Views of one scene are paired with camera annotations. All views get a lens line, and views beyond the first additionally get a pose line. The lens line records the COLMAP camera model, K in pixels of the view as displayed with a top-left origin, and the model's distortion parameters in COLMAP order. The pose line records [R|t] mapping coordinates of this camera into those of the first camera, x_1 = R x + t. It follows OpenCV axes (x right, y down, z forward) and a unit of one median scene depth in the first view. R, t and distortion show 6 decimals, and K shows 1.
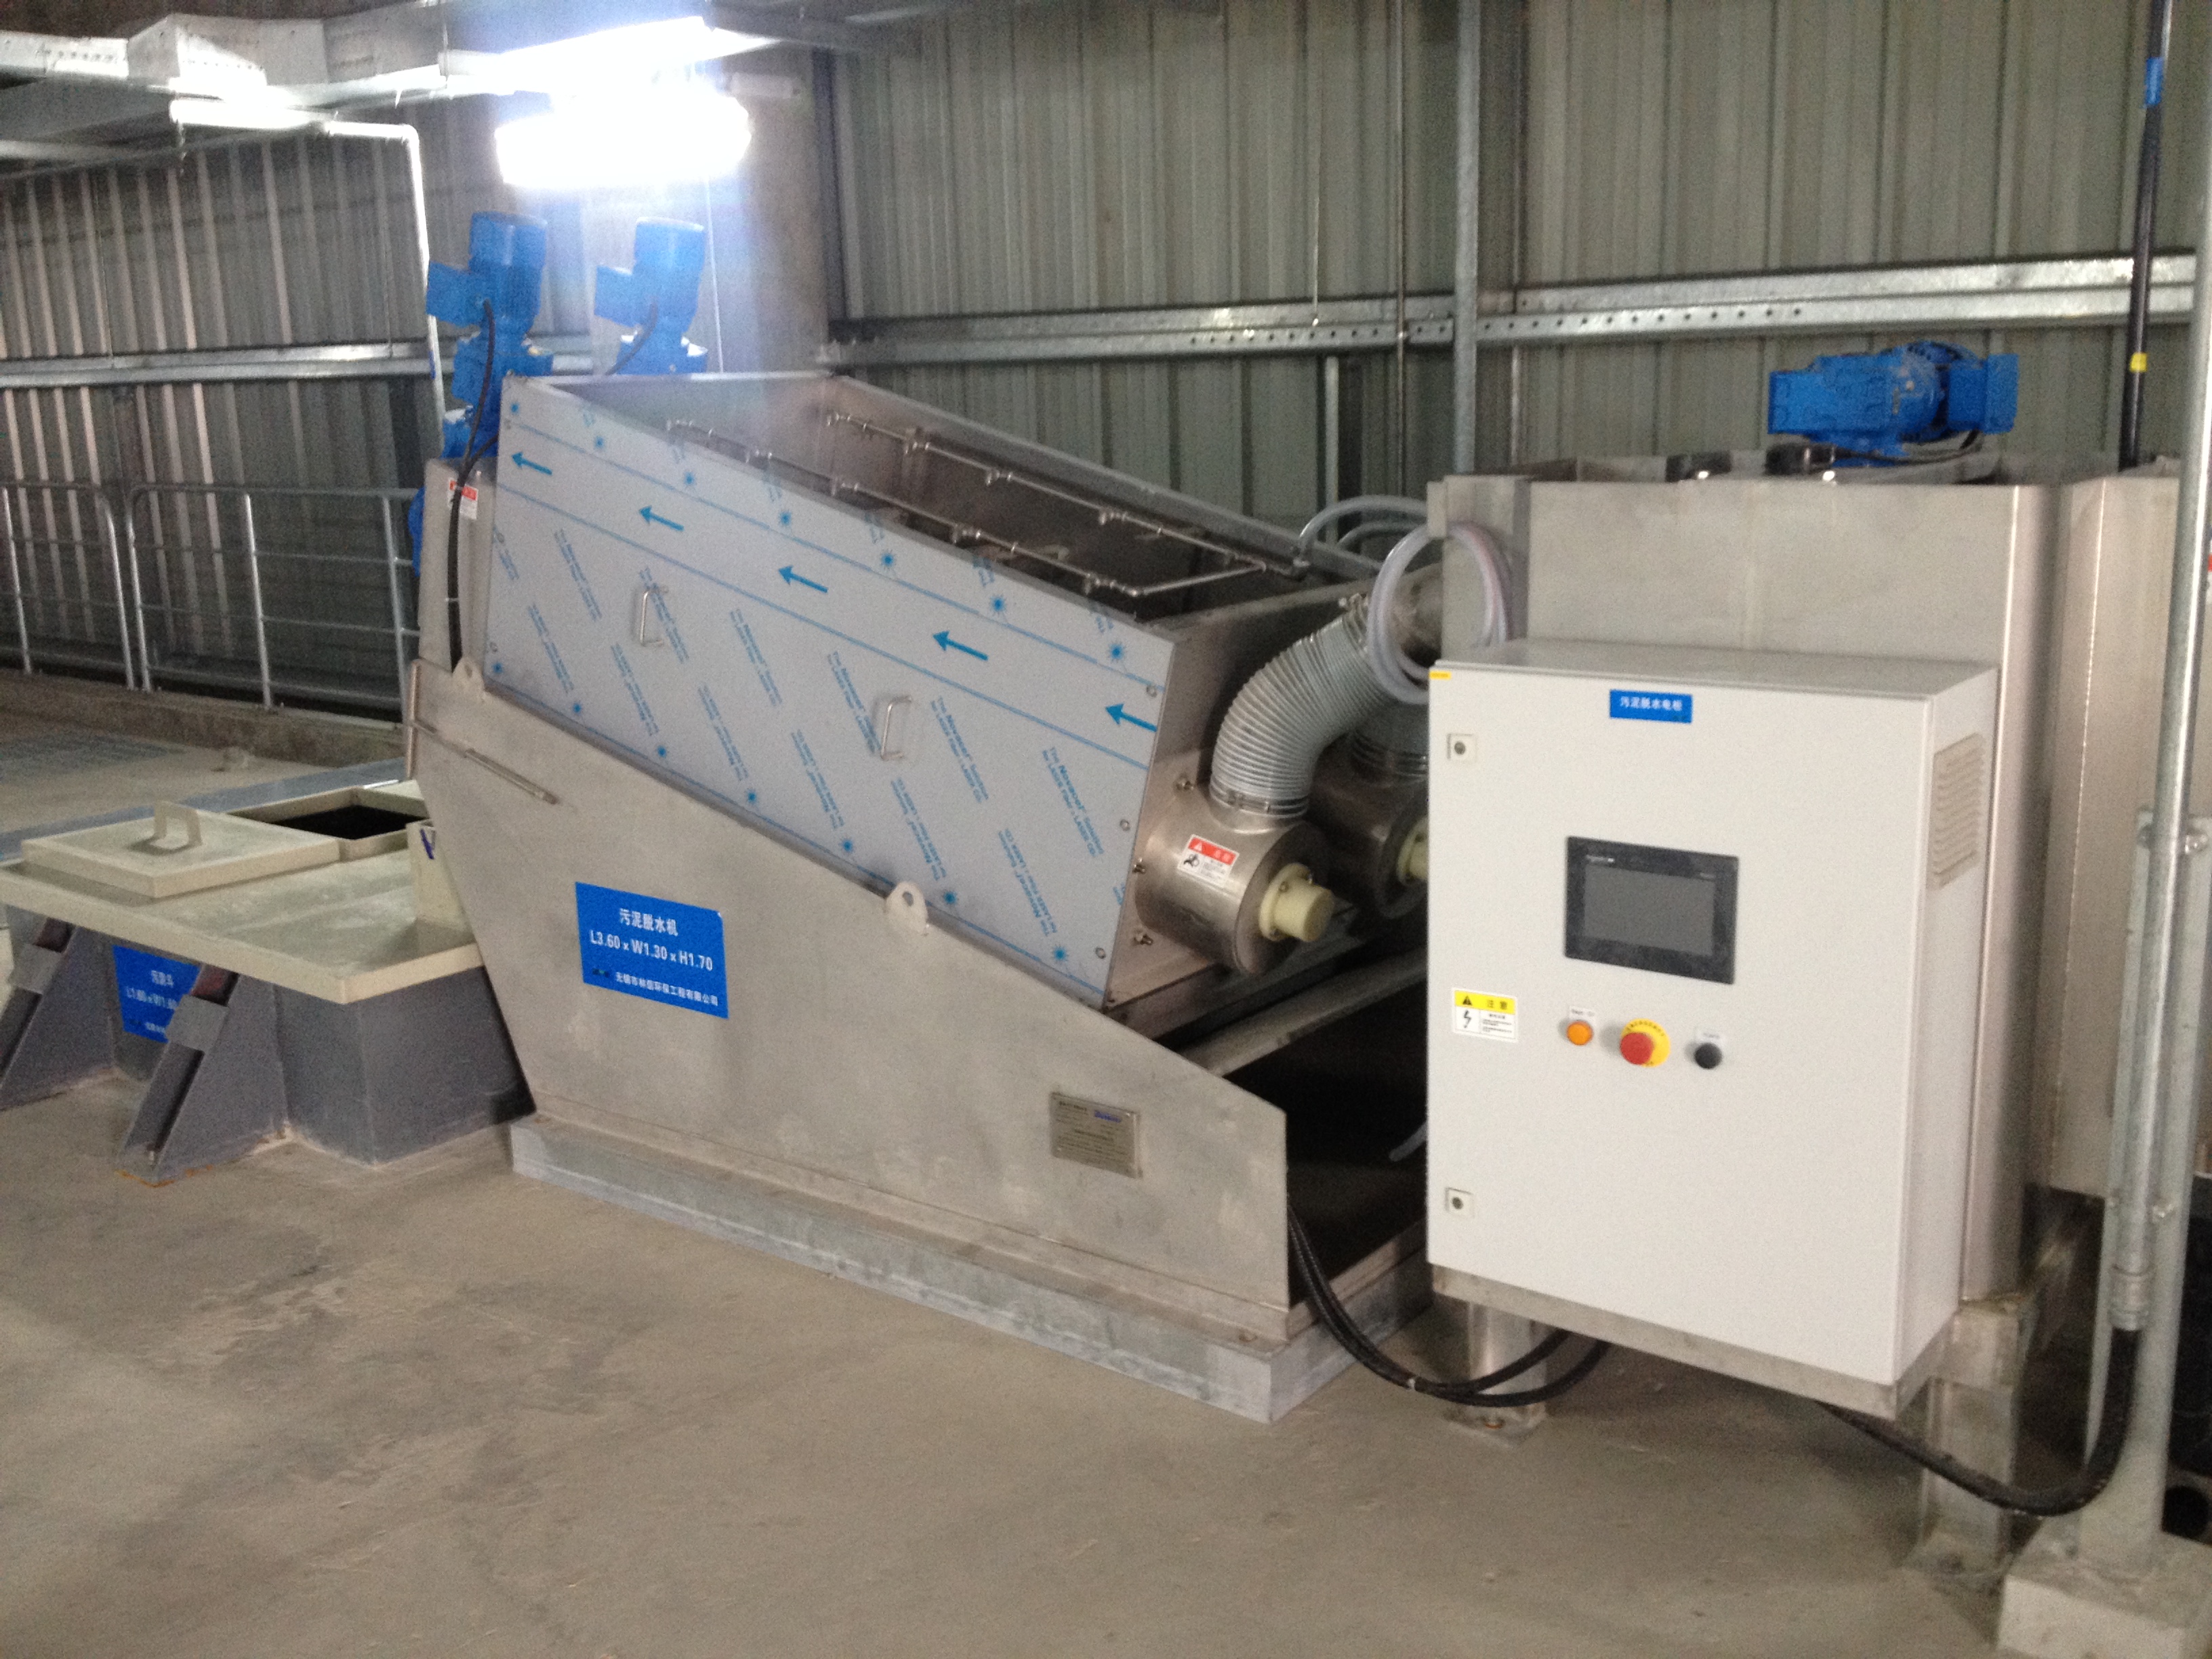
lens RADIAL K [[2105.3, 0, 1106.0], [0, 2105.3, 829.5], [0, 0, 1]] dist [0.140172, -0.242426]
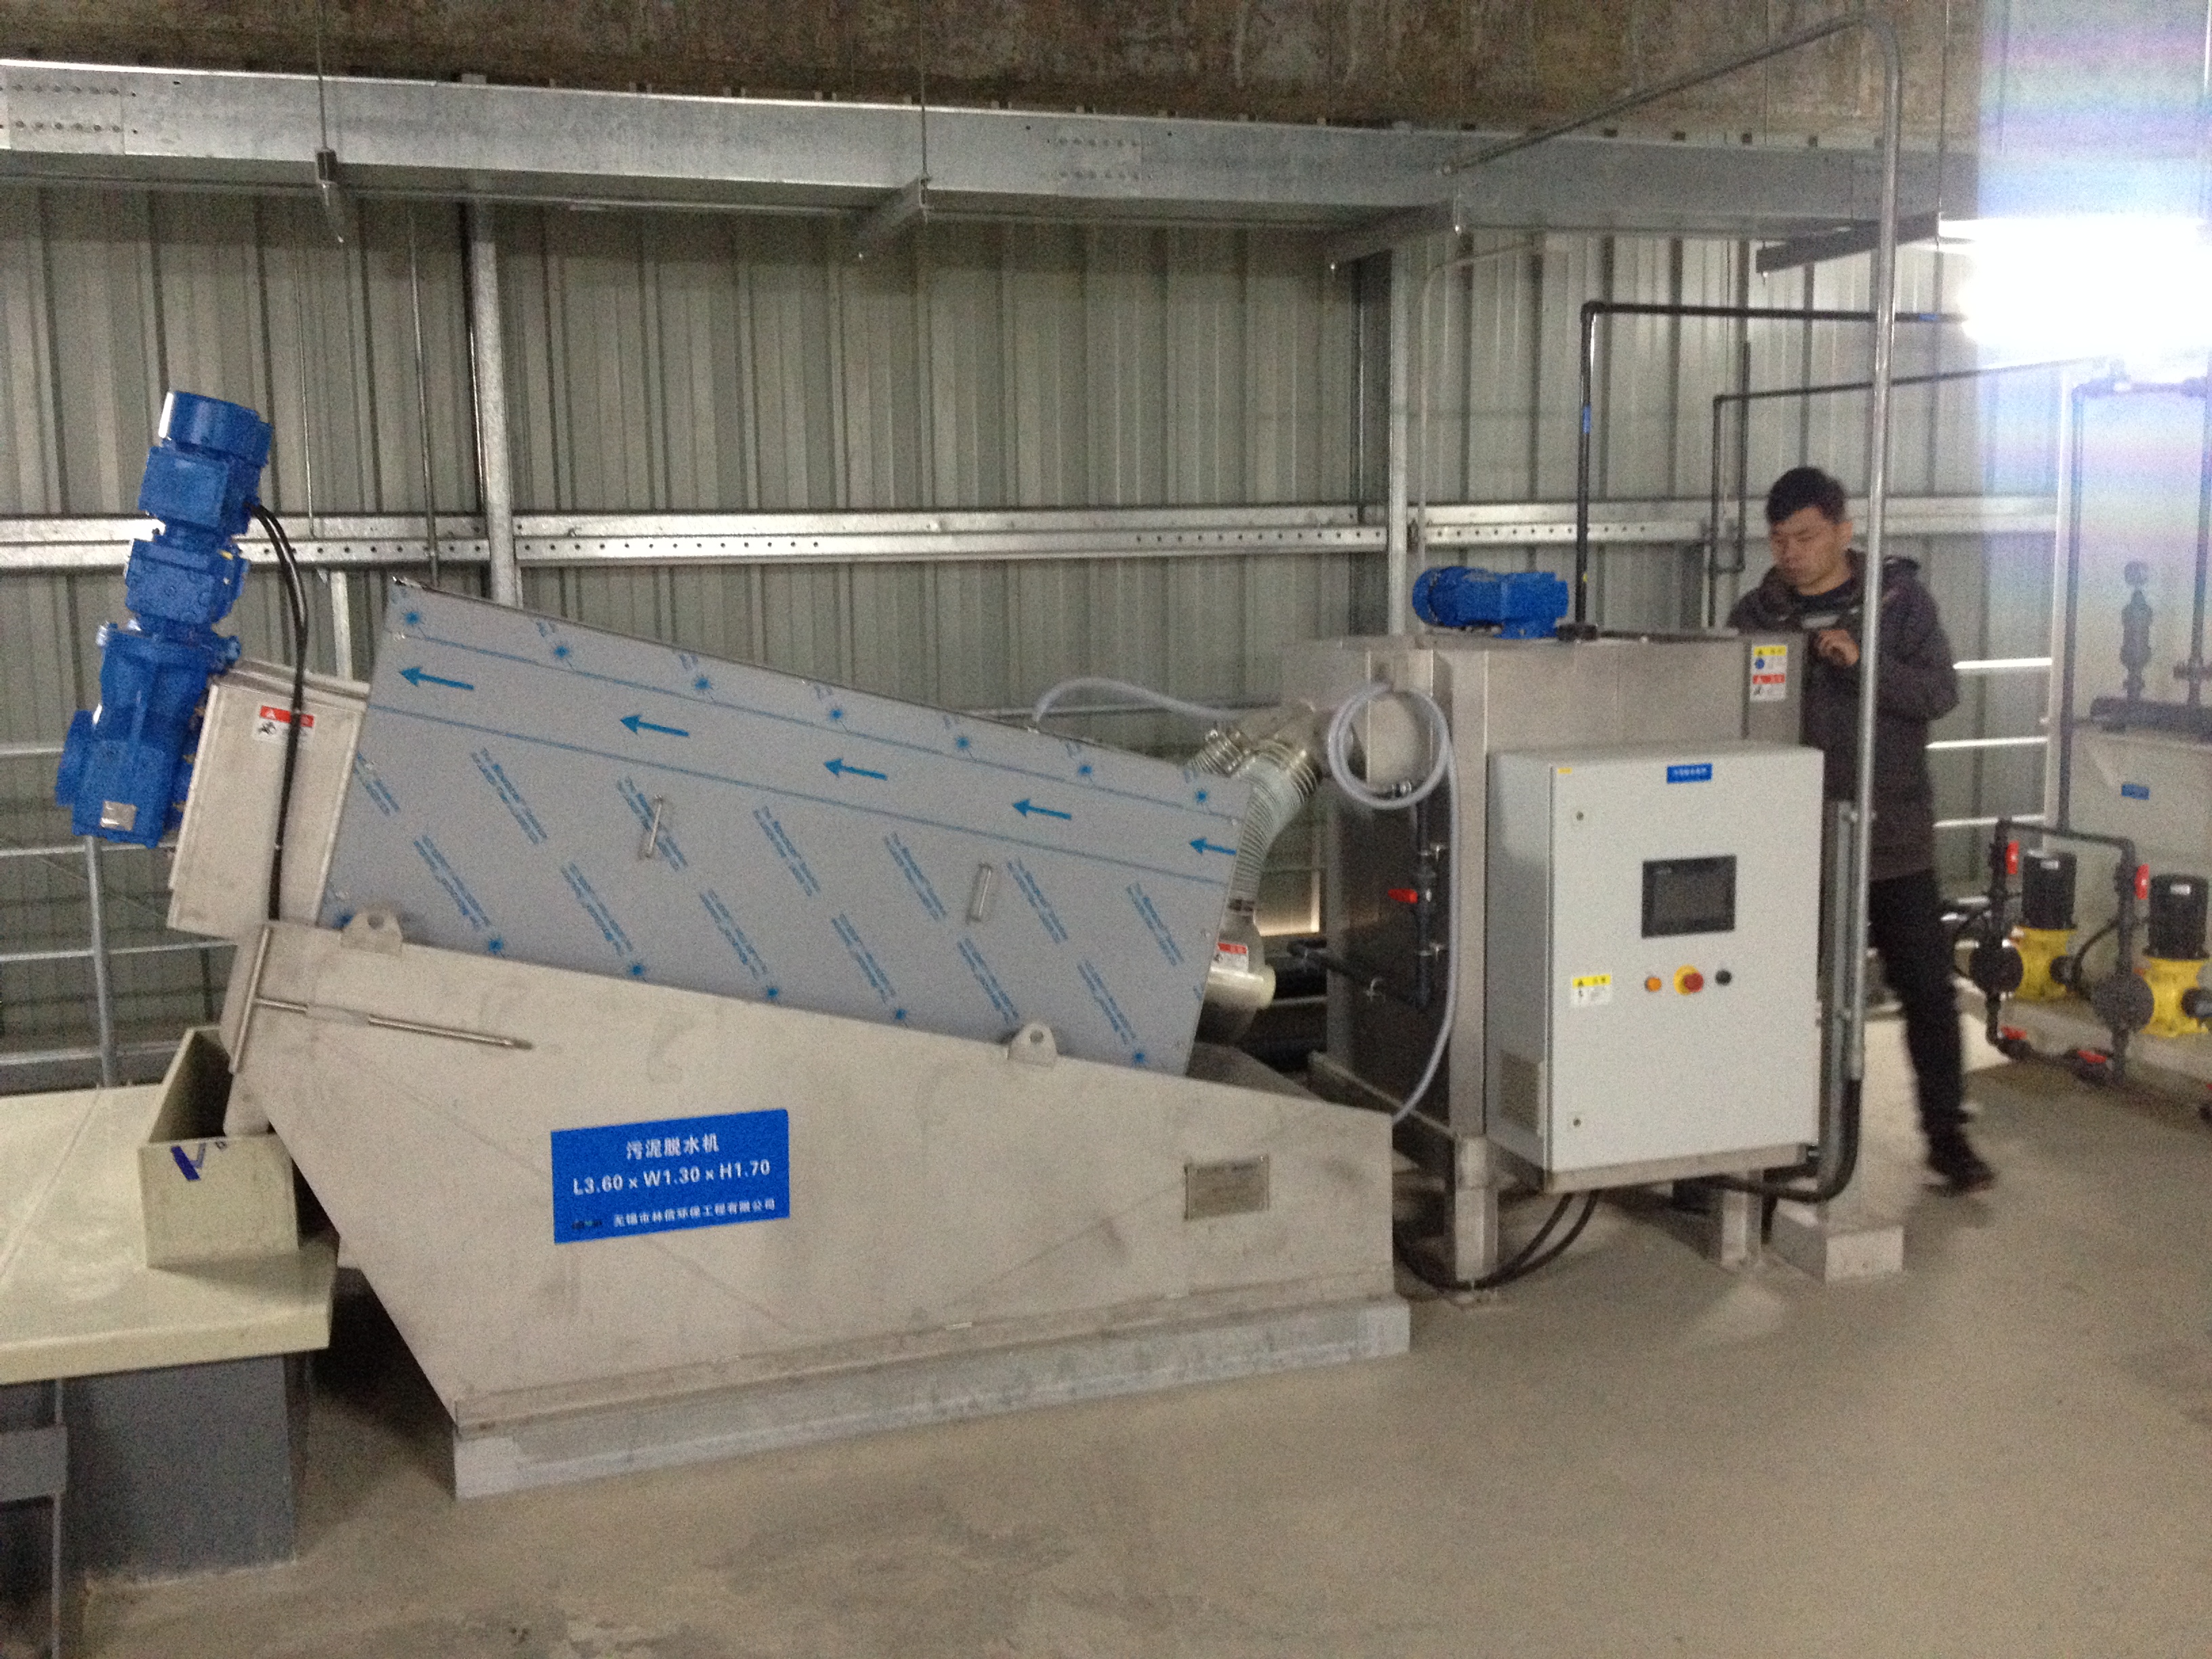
lens RADIAL K [[2105.3, 0, 1106.0], [0, 2105.3, 829.5], [0, 0, 1]] dist [0.140172, -0.242426]
pose [[0.543019, -0.091835, 0.834683, -0.933740], [0.179822, 0.983660, -0.008760, -0.055281], [-0.820240, 0.154851, 0.550660, 0.310225]]
